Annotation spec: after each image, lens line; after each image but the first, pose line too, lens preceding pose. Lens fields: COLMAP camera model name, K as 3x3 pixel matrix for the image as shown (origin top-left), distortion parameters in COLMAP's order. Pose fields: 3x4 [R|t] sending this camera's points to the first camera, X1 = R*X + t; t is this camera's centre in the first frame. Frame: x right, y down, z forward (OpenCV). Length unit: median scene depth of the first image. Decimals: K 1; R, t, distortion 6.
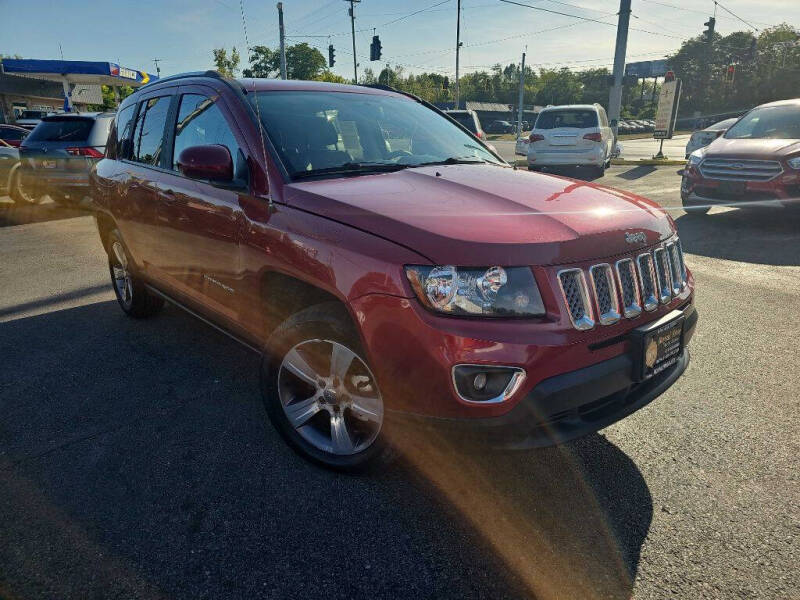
lens RADIAL K [[527.4, 0, 402.3], [0, 527.4, 301.7], [0, 0, 1]] dist [0.039179, -0.025240]
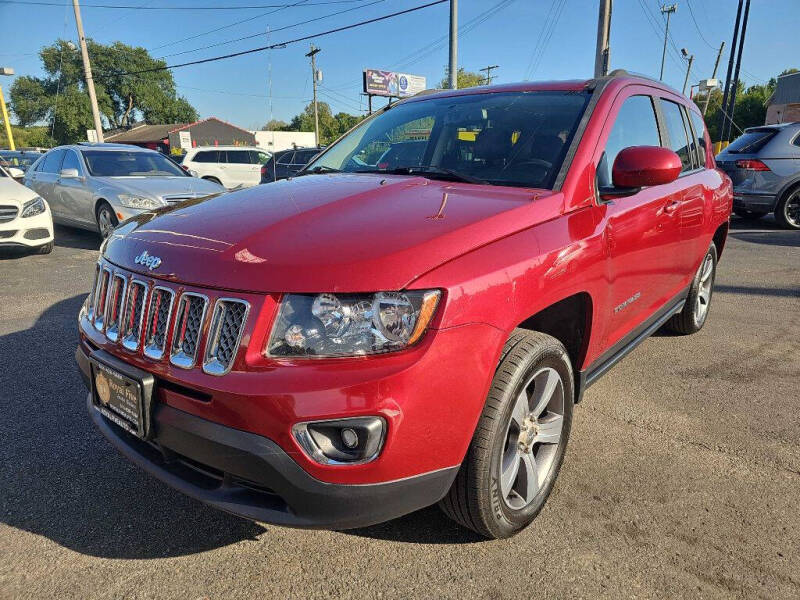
lens RADIAL K [[527.4, 0, 402.3], [0, 527.4, 301.7], [0, 0, 1]] dist [0.039179, -0.025240]
pose [[0.173555, 0.263282, -0.948979, 0.138930], [-0.287239, 0.935238, 0.206938, -0.036623], [0.942004, 0.236669, 0.237941, 0.126557]]
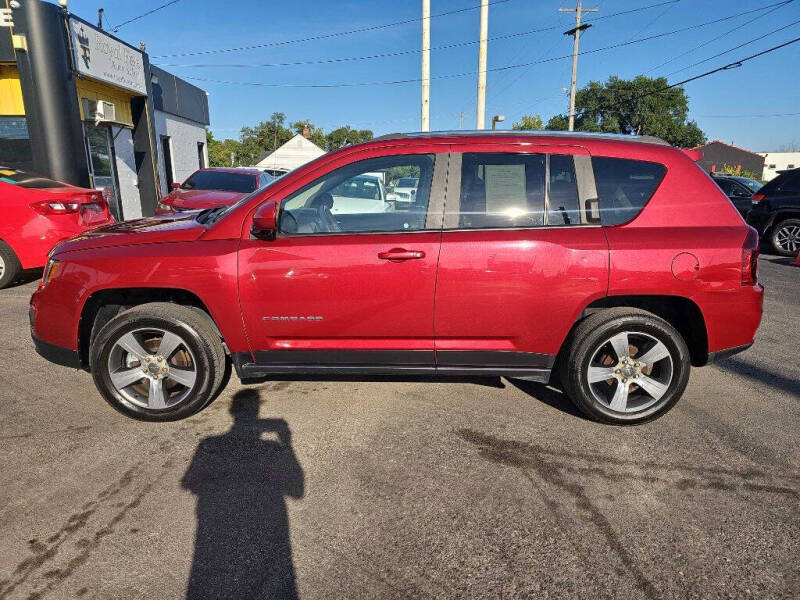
lens RADIAL K [[518.6, 0, 398.1], [0, 518.6, 299.6], [0, 0, 1]] dist [0.041657, -0.025650]
pose [[-0.643668, 0.168499, -0.746525, 0.121923], [-0.232100, 0.886539, 0.400222, -0.104174], [0.729261, 0.430879, -0.531528, 0.320783]]
